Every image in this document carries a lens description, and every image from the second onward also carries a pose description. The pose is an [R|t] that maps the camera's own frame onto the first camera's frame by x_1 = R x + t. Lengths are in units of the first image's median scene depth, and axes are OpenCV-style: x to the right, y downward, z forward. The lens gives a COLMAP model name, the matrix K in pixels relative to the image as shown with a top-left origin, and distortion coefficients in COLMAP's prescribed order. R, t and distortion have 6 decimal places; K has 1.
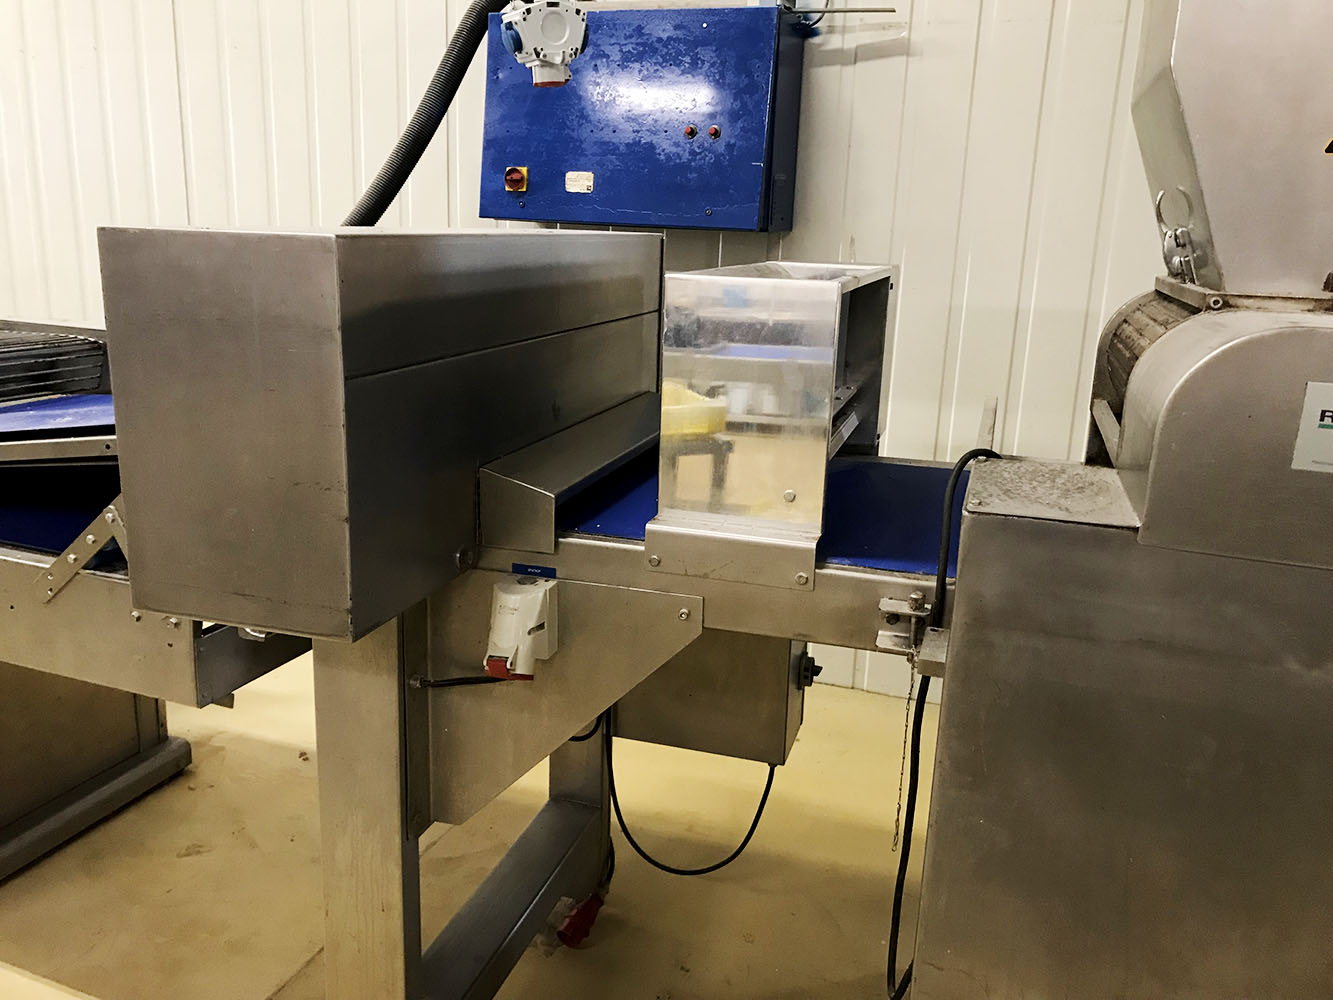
lens RADIAL K [[1081.9, 0, 669.1], [0, 1081.9, 486.6], [0, 0, 1]] dist [0.003824, 0.004676]
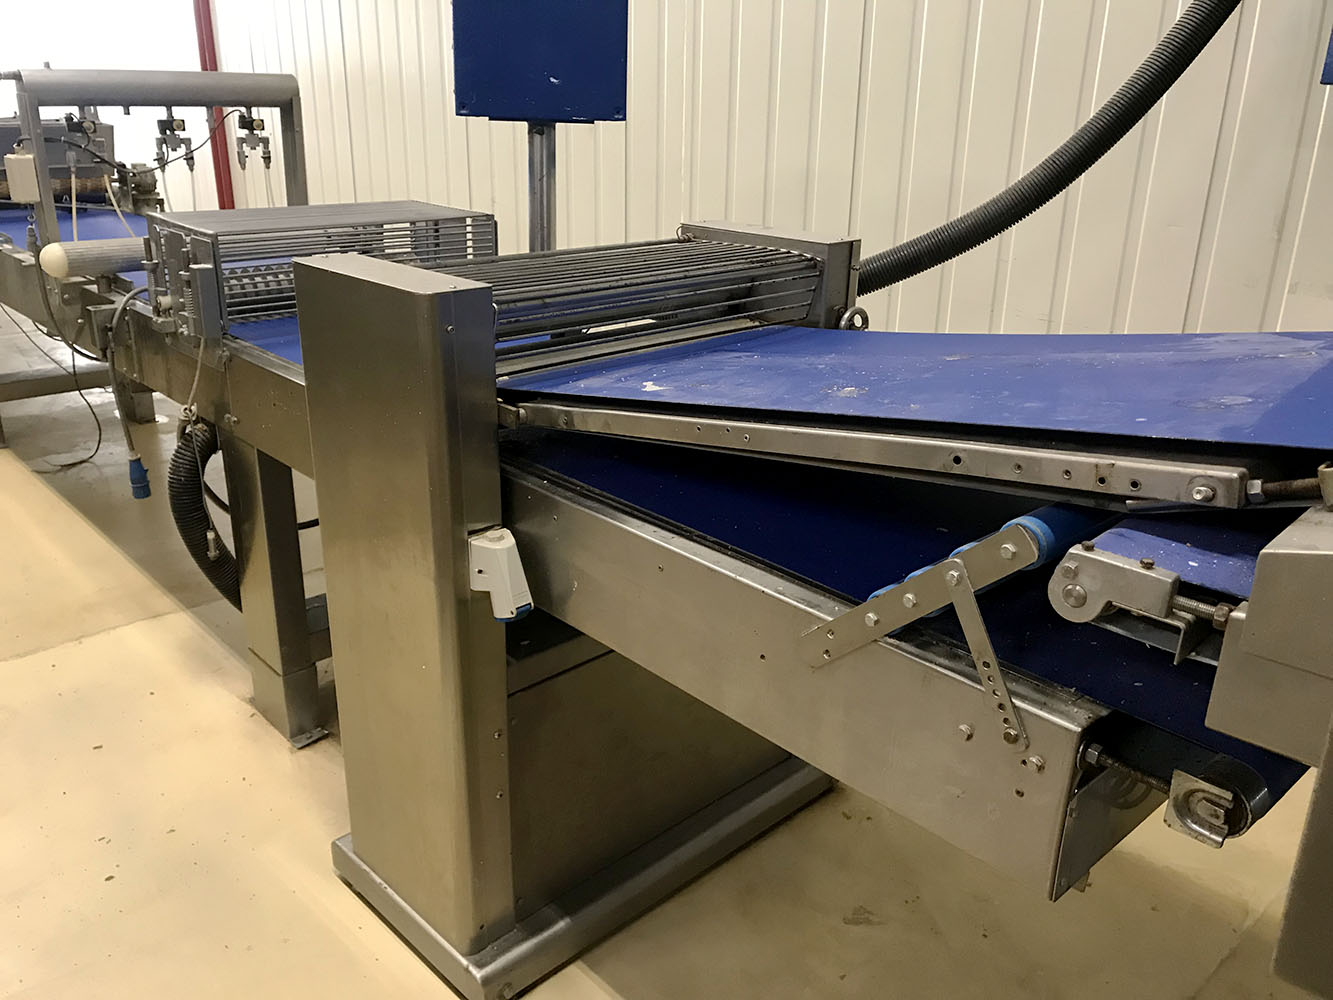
lens RADIAL K [[1081.9, 0, 669.1], [0, 1081.9, 486.6], [0, 0, 1]] dist [0.003824, 0.004676]
pose [[0.892124, 0.132504, -0.431924, -0.272310], [-0.091667, 0.989227, 0.114137, -0.052771], [0.442394, -0.062231, 0.894659, 0.258393]]
